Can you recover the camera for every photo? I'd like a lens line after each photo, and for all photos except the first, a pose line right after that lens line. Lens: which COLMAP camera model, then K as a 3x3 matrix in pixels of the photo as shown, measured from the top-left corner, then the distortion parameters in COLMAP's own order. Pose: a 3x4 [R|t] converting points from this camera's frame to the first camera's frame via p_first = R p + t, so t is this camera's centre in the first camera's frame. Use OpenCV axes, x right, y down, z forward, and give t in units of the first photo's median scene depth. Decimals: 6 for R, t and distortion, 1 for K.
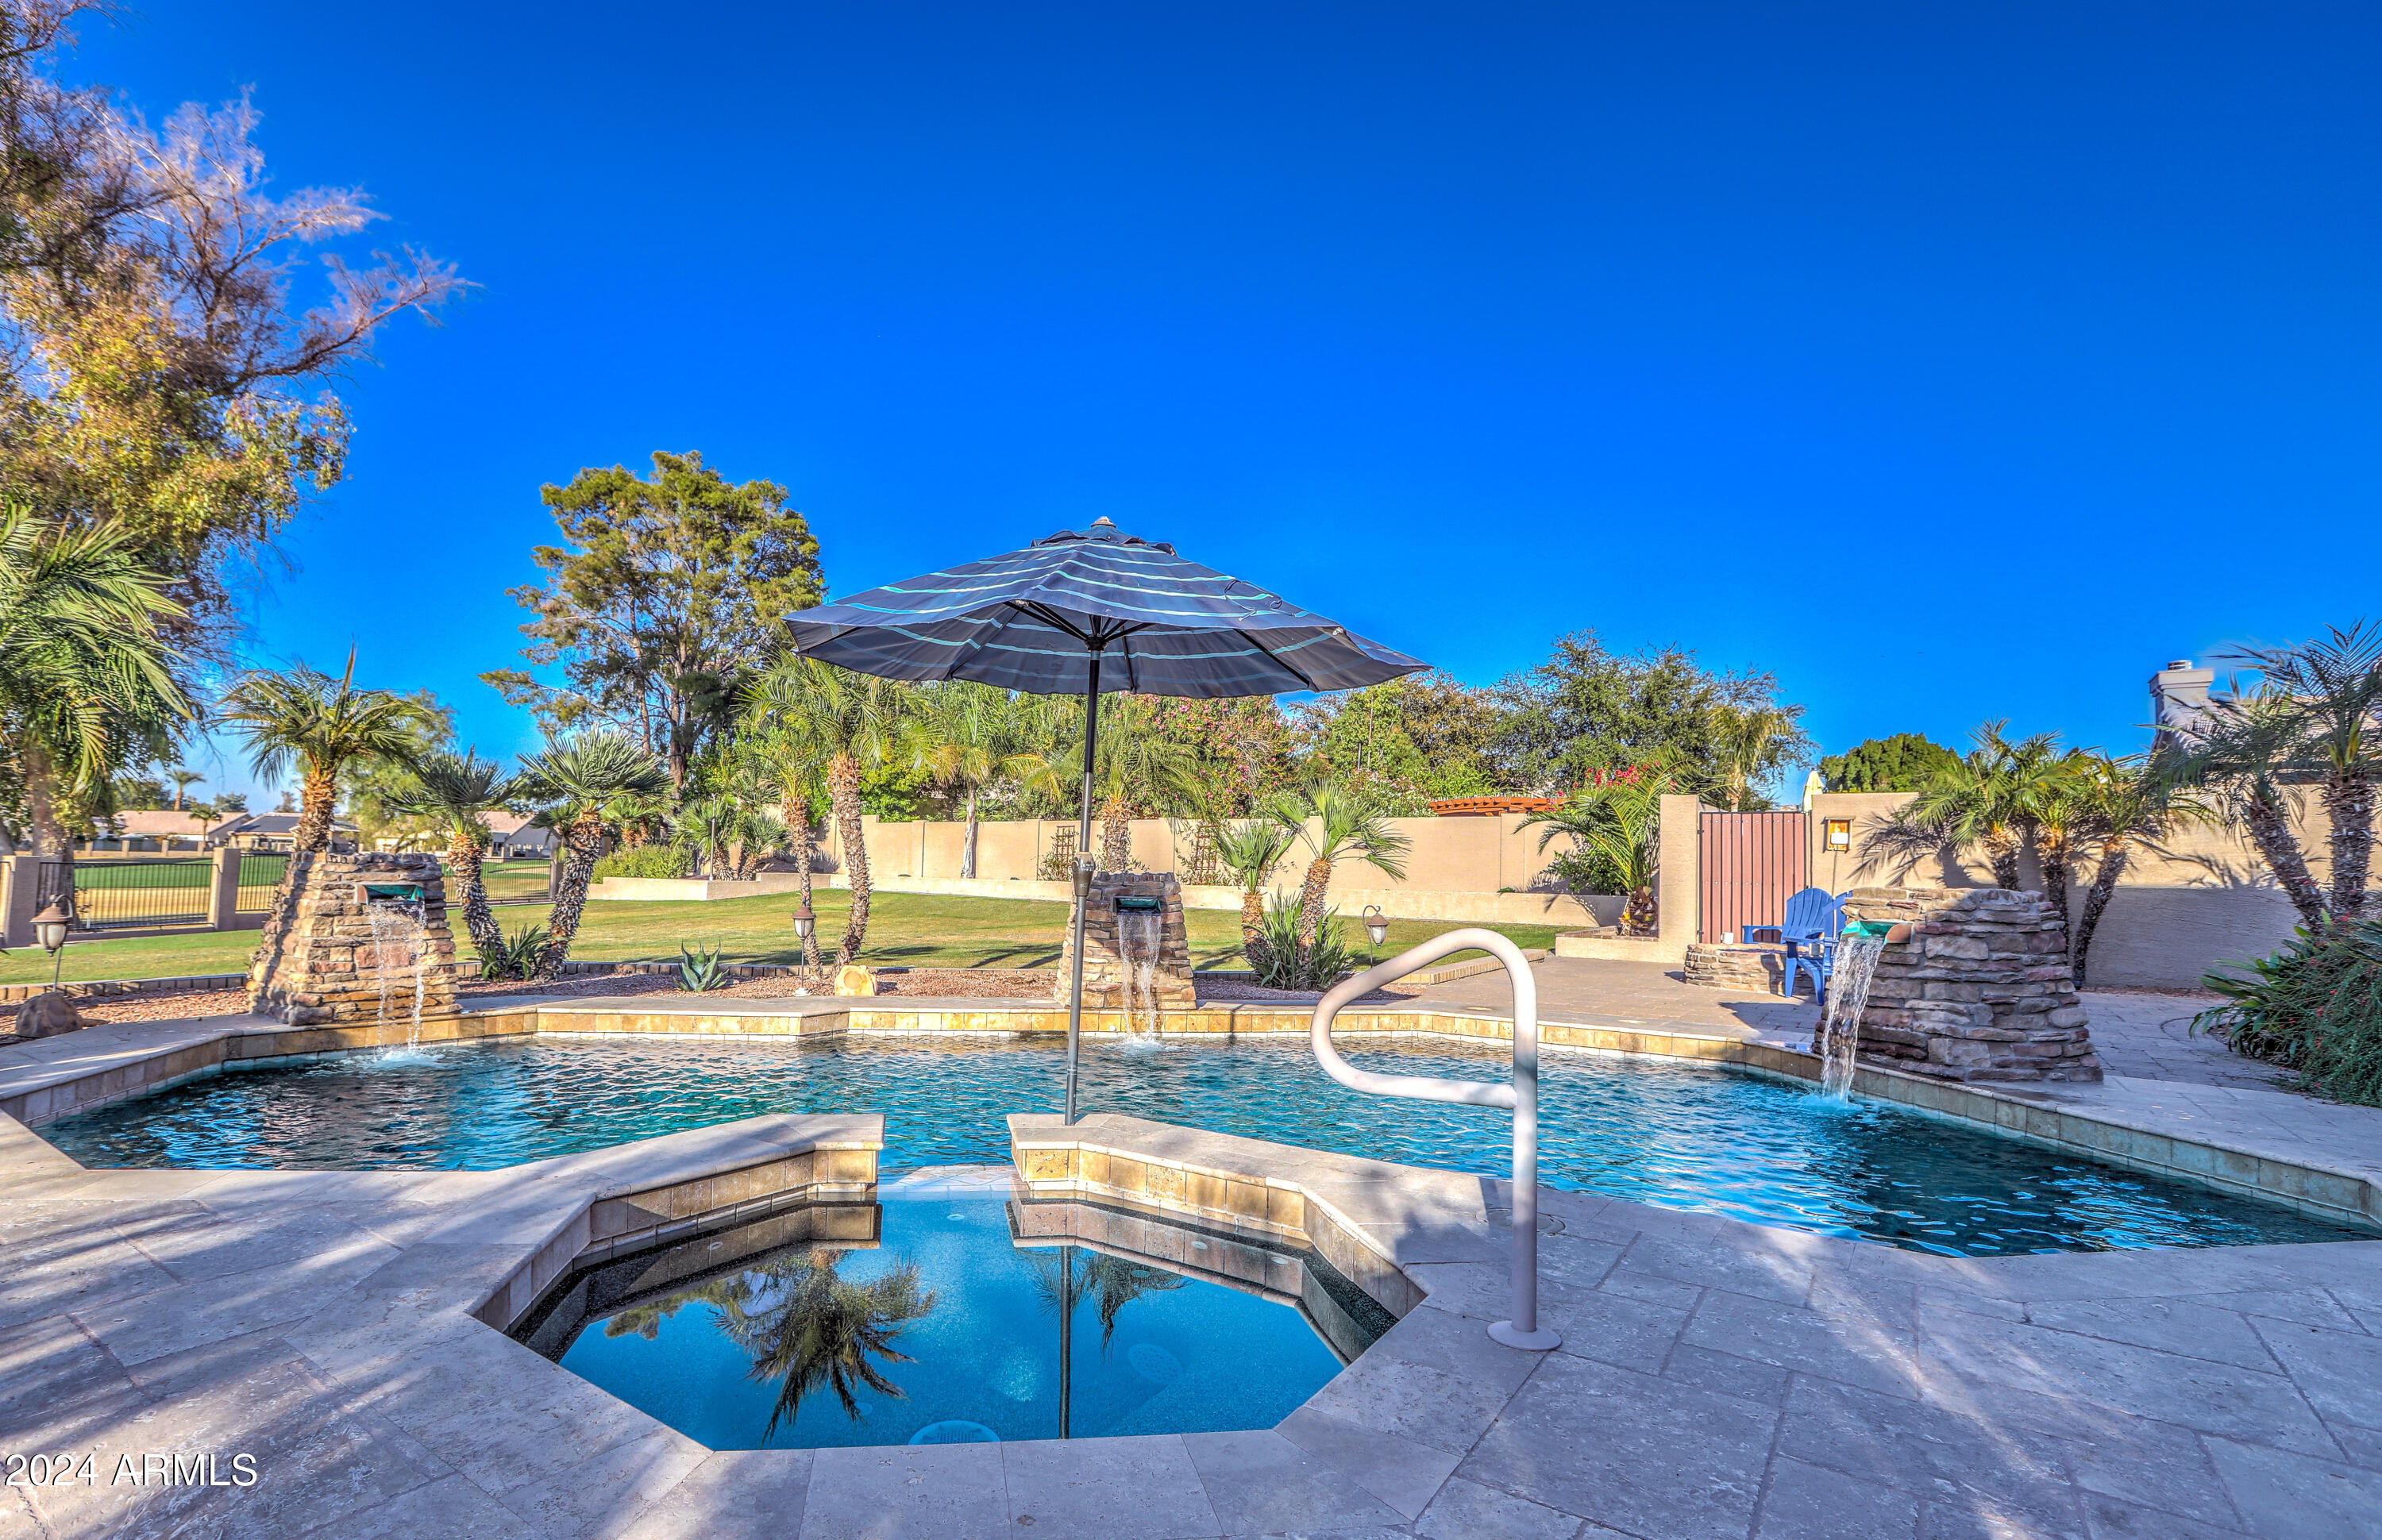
lens RADIAL K [[1153.5, 0, 1046.9], [0, 1153.5, 800.5], [0, 0, 1]] dist [-0.025610, 0.001291]
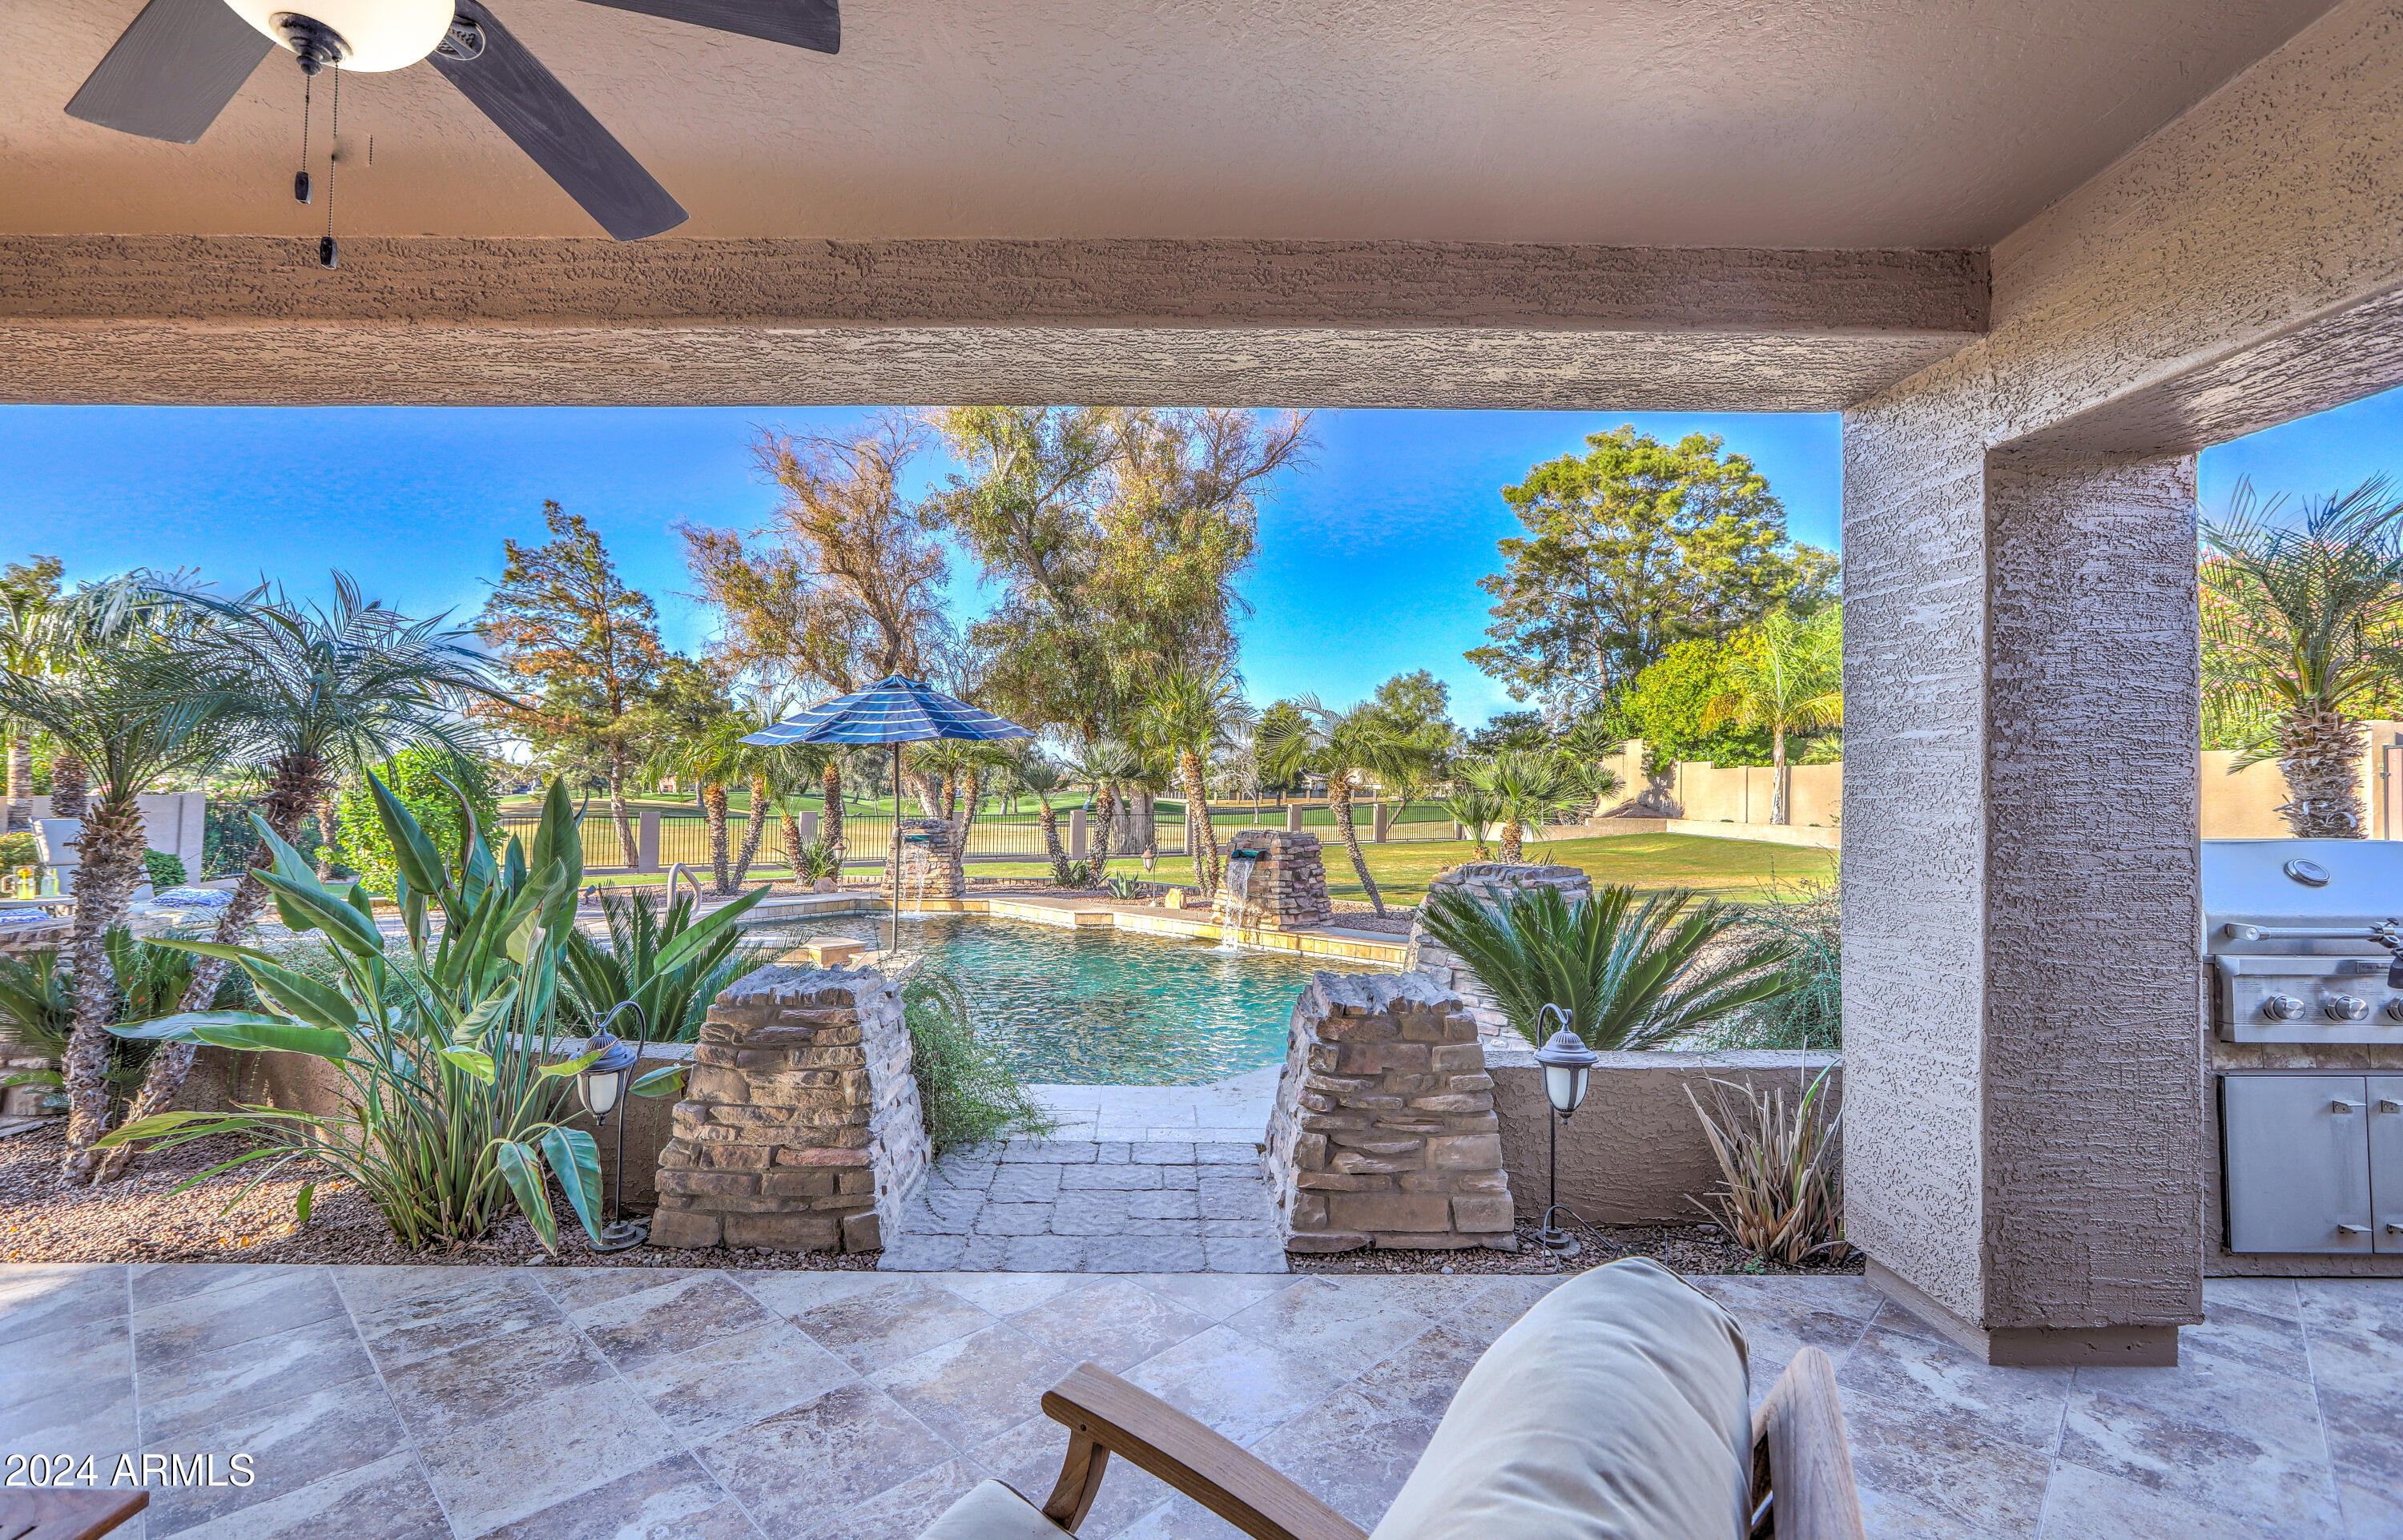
lens RADIAL K [[1069.4, 0, 1155.7], [0, 1069.4, 763.8], [0, 0, 1]] dist [-0.022925, 0.002785]
pose [[0.632409, -0.035481, -0.773822, 0.290286], [0.050705, 0.998704, -0.004353, -0.006233], [0.772974, -0.036484, 0.633388, 0.022101]]
